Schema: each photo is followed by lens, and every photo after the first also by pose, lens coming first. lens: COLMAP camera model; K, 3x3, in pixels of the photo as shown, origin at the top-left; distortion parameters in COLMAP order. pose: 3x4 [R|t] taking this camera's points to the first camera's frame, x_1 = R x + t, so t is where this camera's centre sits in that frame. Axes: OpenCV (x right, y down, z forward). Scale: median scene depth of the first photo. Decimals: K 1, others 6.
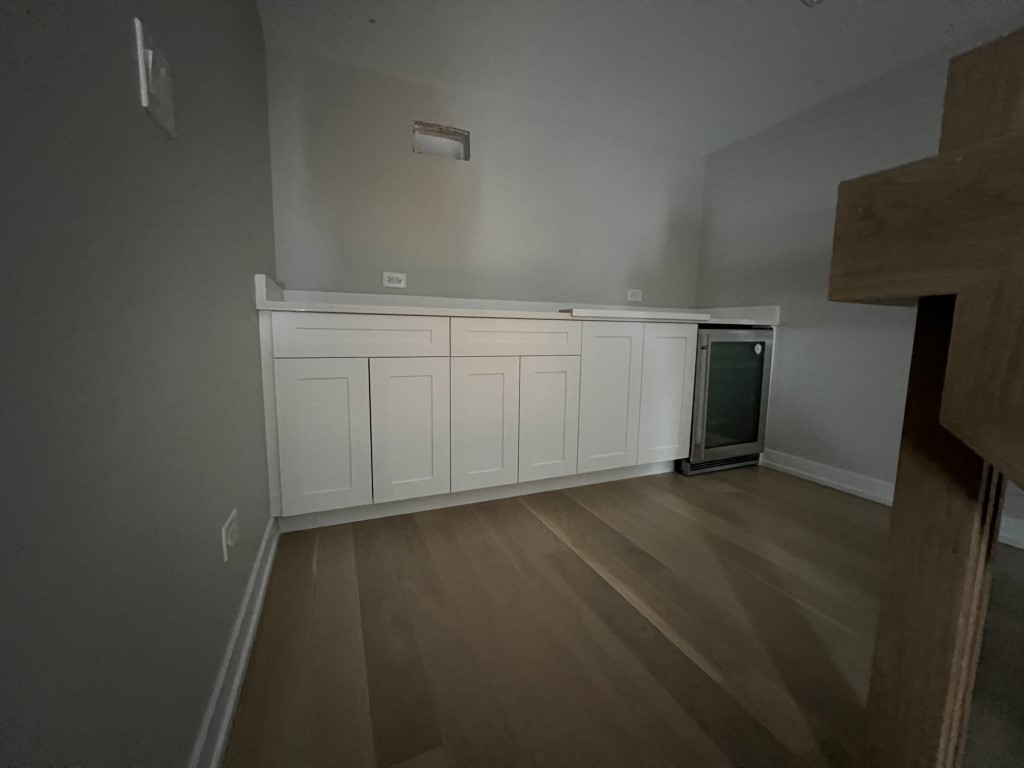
lens RADIAL K [[414.0, 0, 512.0], [0, 414.0, 384.0], [0, 0, 1]] dist [0.000280, -0.000139]
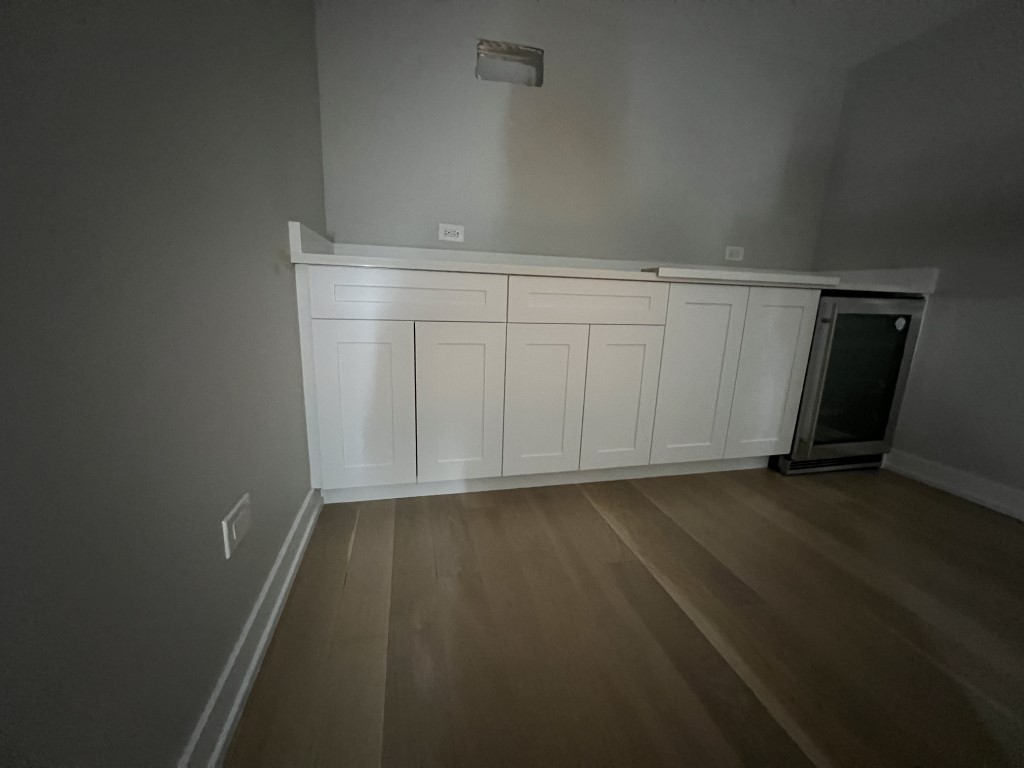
lens RADIAL K [[414.0, 0, 512.0], [0, 414.0, 384.0], [0, 0, 1]] dist [0.000280, -0.000139]
pose [[0.986368, 0.054931, -0.155115, 0.000500], [-0.041349, 0.995131, 0.089470, -0.013147], [0.159274, -0.081836, 0.983837, 0.117810]]
